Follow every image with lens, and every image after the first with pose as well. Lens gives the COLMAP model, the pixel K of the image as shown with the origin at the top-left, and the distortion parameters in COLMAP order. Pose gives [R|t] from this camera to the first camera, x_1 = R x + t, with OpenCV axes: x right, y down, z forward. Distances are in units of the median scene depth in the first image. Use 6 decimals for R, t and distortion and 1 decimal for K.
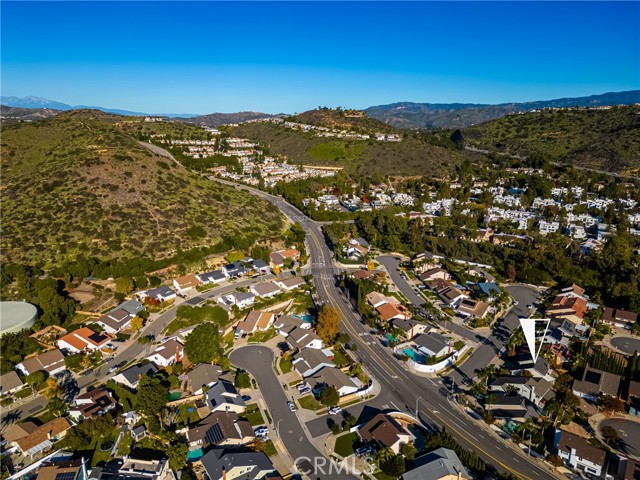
lens RADIAL K [[446.1, 0, 317.4], [0, 446.1, 238.4], [0, 0, 1]] dist [0.072718, -0.062340]
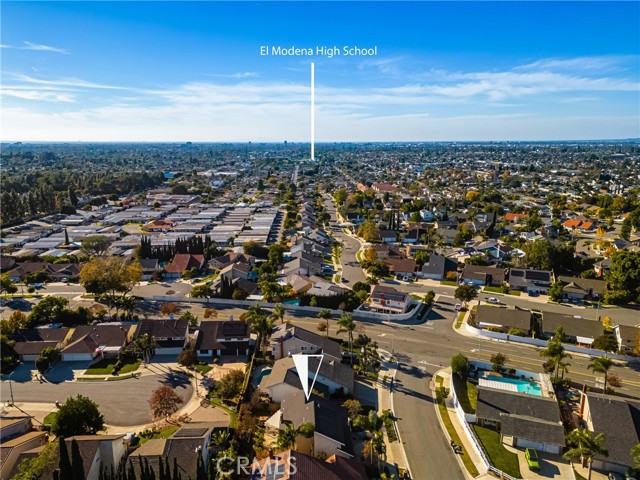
lens RADIAL K [[446.1, 0, 319.3], [0, 446.1, 250.0], [0, 0, 1]] dist [0.072718, -0.062340]
pose [[-0.776004, 0.142878, -0.614332, 0.446514], [-0.160866, 0.896959, 0.411810, -0.031528], [0.609869, 0.418391, -0.673059, 0.768593]]
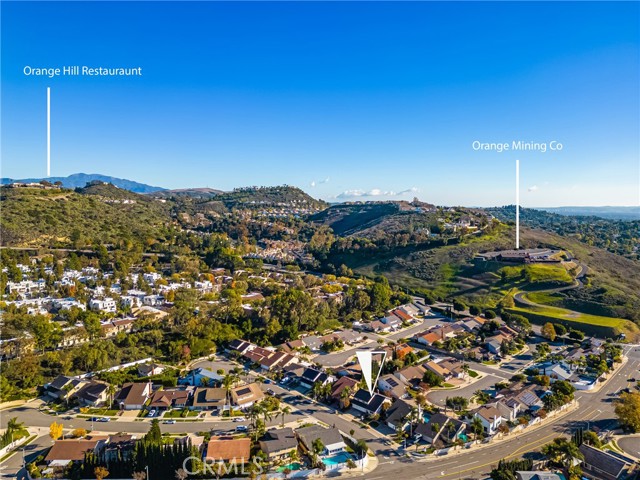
lens RADIAL K [[446.1, 0, 317.8], [0, 446.1, 237.6], [0, 0, 1]] dist [0.072718, -0.062340]
pose [[0.122987, -0.080748, 0.989118, -0.382278], [0.239713, 0.969589, 0.049348, -0.121478], [-0.963022, 0.231036, 0.138603, 0.552686]]
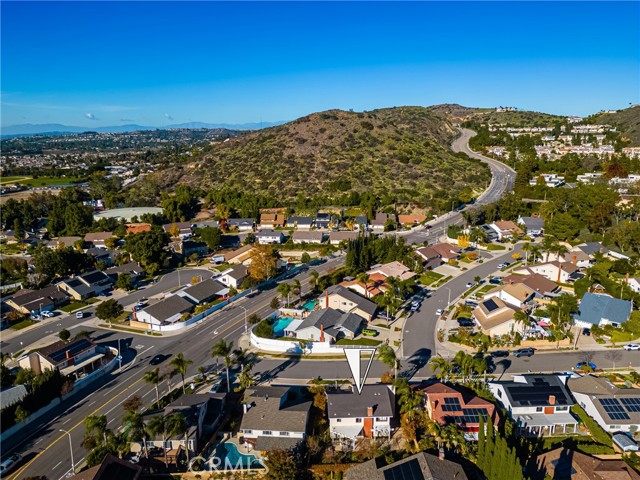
lens RADIAL K [[446.1, 0, 318.7], [0, 446.1, 237.4], [0, 0, 1]] dist [0.072718, -0.062340]
pose [[0.636144, 0.156014, -0.755632, 0.486273], [-0.178058, 0.982593, 0.052973, 0.059217], [0.750744, 0.100848, 0.652851, 0.401575]]
